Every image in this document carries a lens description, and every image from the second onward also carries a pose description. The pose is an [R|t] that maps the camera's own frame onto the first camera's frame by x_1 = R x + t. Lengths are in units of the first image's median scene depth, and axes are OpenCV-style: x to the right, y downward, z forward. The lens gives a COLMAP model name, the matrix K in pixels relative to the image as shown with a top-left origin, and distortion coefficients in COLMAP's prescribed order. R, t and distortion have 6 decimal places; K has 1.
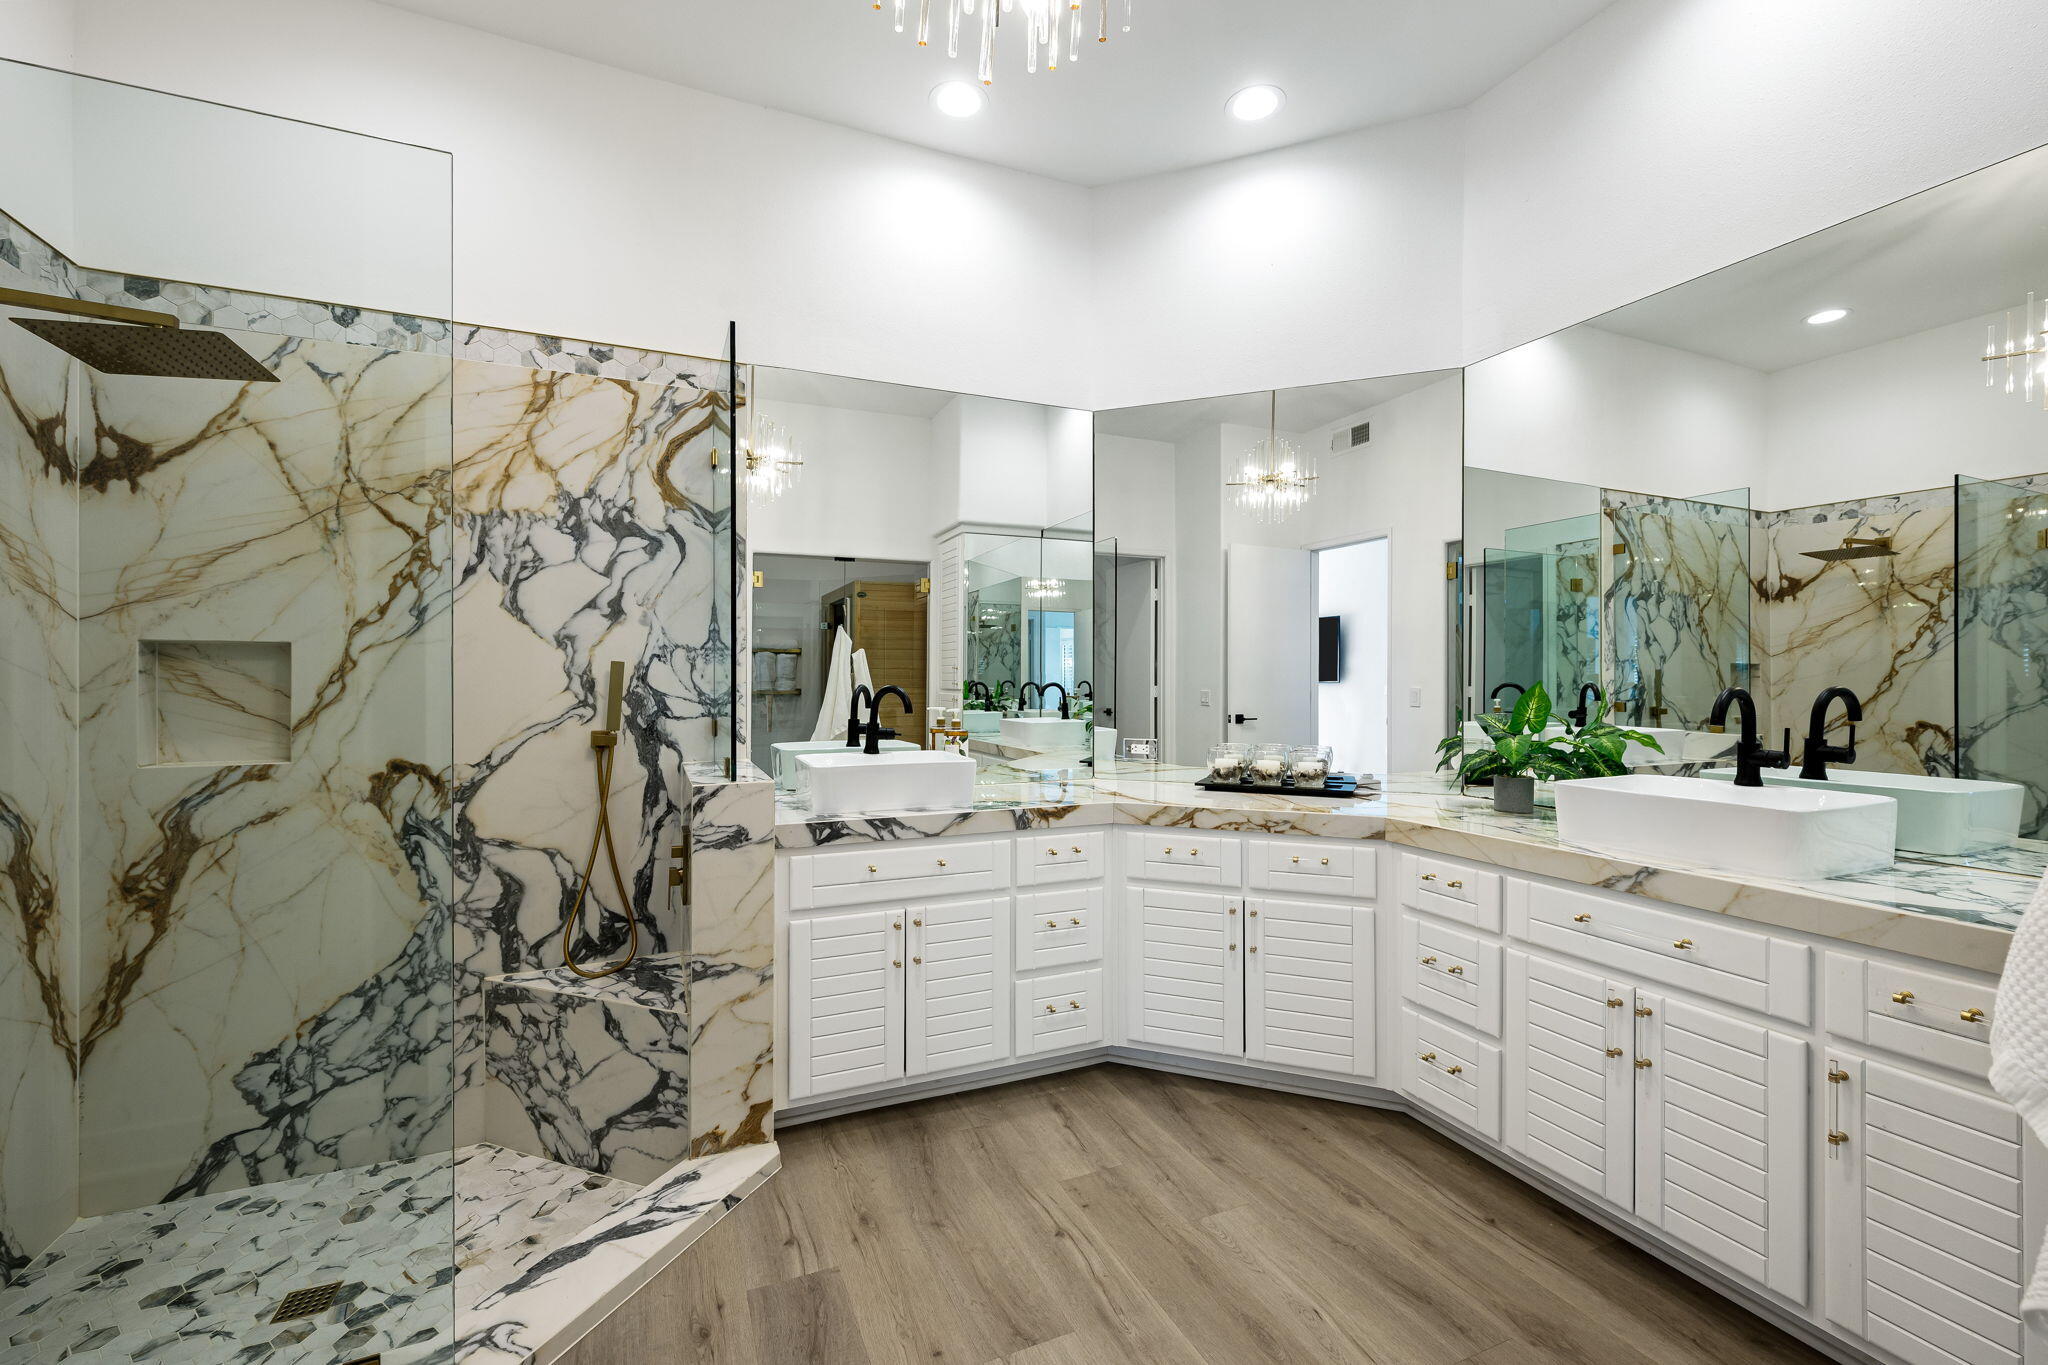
lens RADIAL K [[821.1, 0, 1024.0], [0, 821.1, 682.5], [0, 0, 1]] dist [-0.001082, 0.000122]
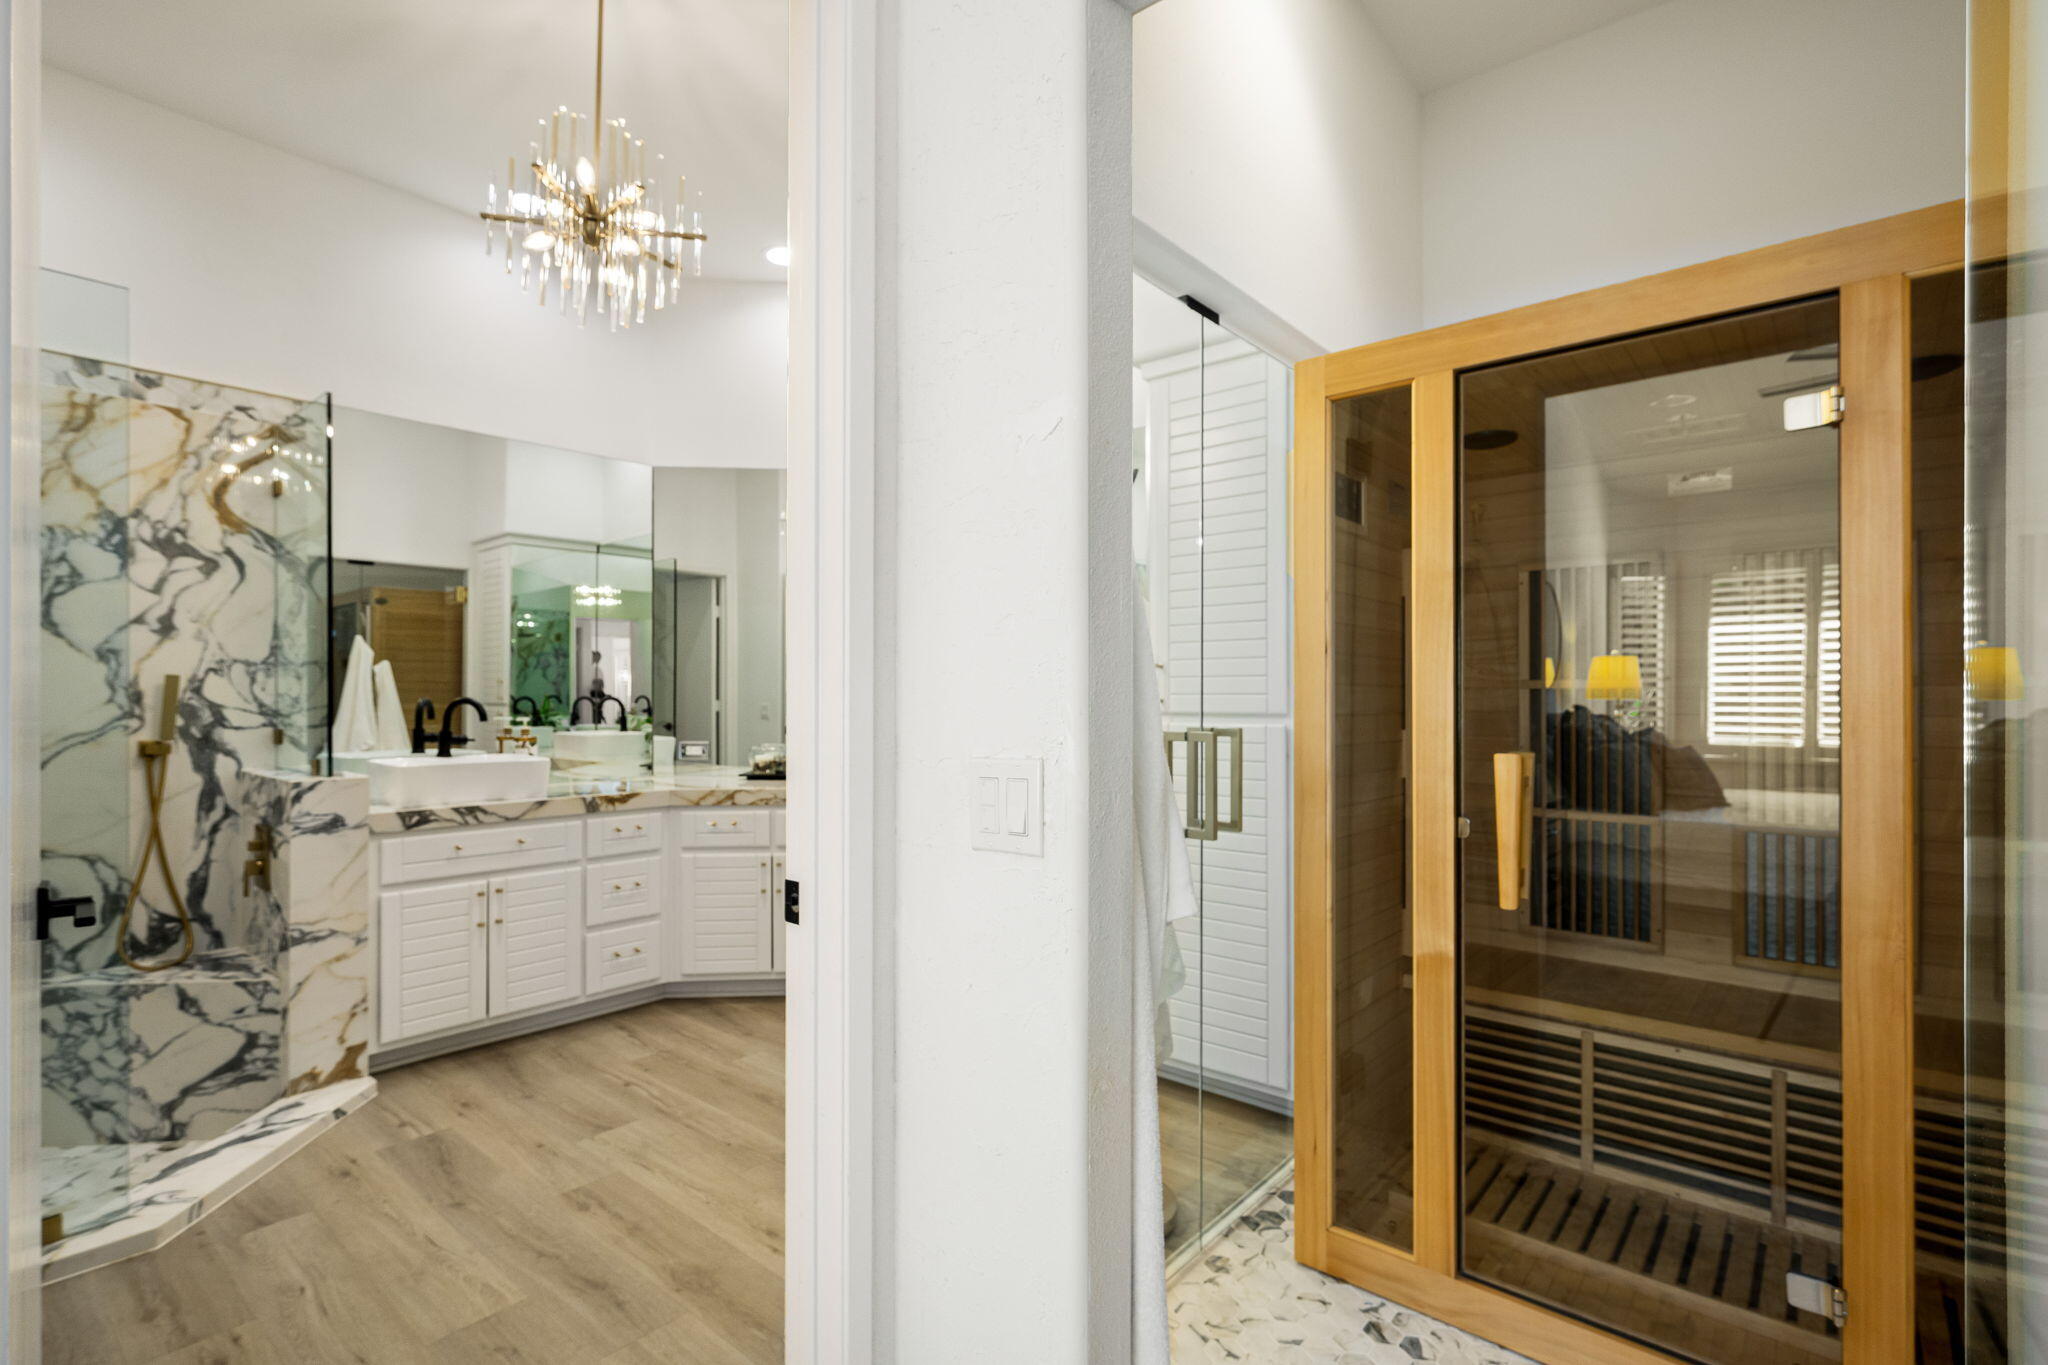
lens RADIAL K [[951.0, 0, 1029.7], [0, 951.0, 694.1], [0, 0, 1]] dist [-0.001481, -0.001126]
pose [[0.895146, 0.000662, 0.445773, -0.050525], [0.001701, 0.999987, -0.004902, 0.007046], [-0.445770, 0.005146, 0.895133, -0.591703]]
